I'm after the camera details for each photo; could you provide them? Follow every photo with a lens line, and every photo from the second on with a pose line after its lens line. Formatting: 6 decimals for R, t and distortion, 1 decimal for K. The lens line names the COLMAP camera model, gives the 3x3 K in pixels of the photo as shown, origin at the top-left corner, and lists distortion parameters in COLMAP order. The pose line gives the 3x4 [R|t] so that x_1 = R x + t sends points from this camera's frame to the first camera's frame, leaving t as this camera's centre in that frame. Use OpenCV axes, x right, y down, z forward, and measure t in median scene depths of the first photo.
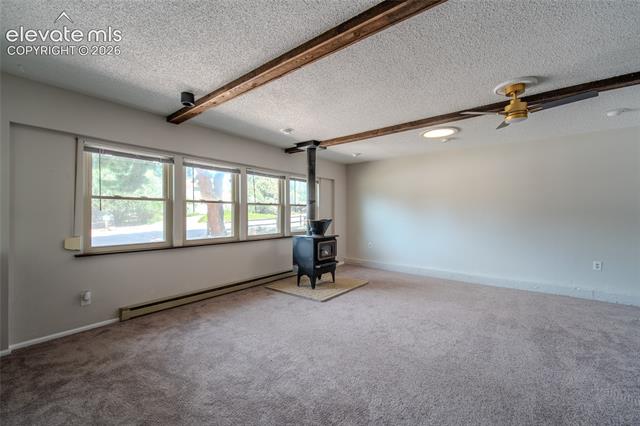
lens RADIAL K [[263.6, 0, 323.6], [0, 263.6, 213.7], [0, 0, 1]] dist [0.002126, -0.000158]
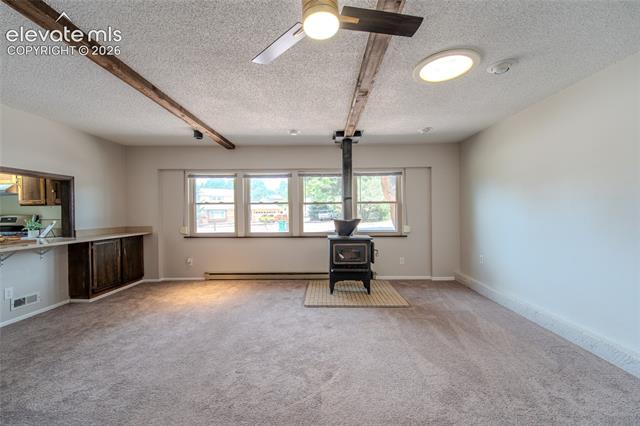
lens RADIAL K [[263.6, 0, 321.8], [0, 263.6, 213.5], [0, 0, 1]] dist [0.002126, -0.000158]
pose [[0.609699, -0.008347, -0.792589, 0.755854], [0.003943, 0.999964, -0.007498, 0.013318], [0.792623, 0.001446, 0.609710, 0.465632]]
